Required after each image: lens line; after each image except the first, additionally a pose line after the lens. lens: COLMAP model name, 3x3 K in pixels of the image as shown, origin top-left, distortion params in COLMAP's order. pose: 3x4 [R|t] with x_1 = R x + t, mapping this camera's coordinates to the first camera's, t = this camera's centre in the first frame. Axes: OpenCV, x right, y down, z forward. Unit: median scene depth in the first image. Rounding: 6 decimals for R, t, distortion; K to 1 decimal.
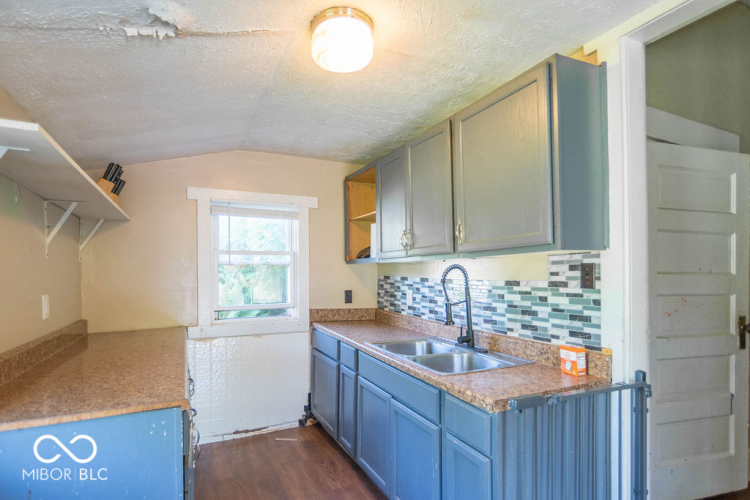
lens RADIAL K [[393.6, 0, 324.8], [0, 393.6, 277.1], [0, 0, 1]] dist [-0.000233, 0.000209]
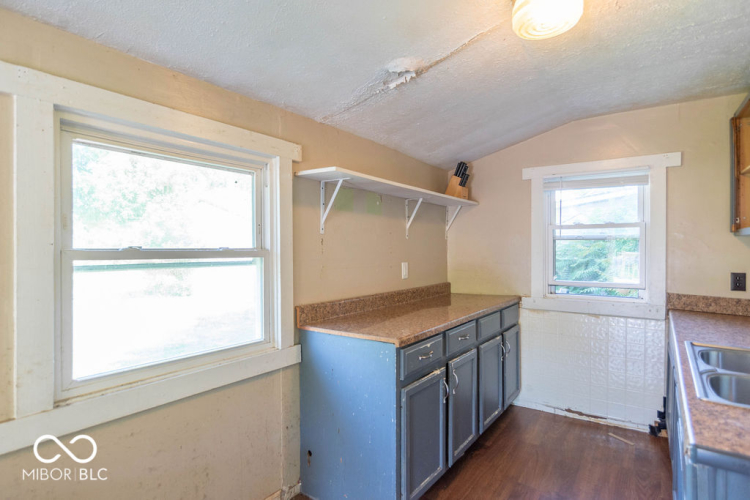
lens RADIAL K [[379.4, 0, 373.5], [0, 379.4, 250.4], [0, 0, 1]] dist [-0.001864, 0.000116]
pose [[0.524998, 0.010542, -0.851038, 0.384441], [-0.006333, 0.999944, 0.008480, -0.010808], [0.851080, 0.000938, 0.525035, 0.107953]]
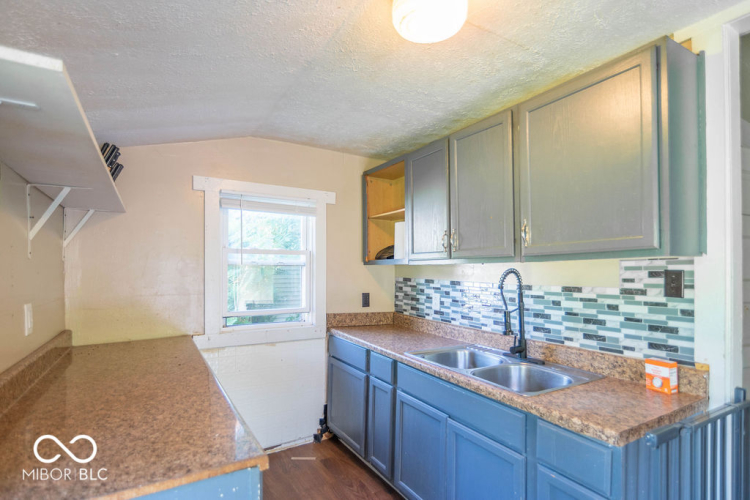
lens RADIAL K [[381.7, 0, 334.2], [0, 381.7, 273.2], [0, 0, 1]] dist [-0.000076, 0.000645]
pose [[0.993184, 0.006029, 0.116399, -0.157682], [-0.005850, 0.999981, -0.001881, -0.014701], [-0.116408, 0.001187, 0.993201, 0.141279]]
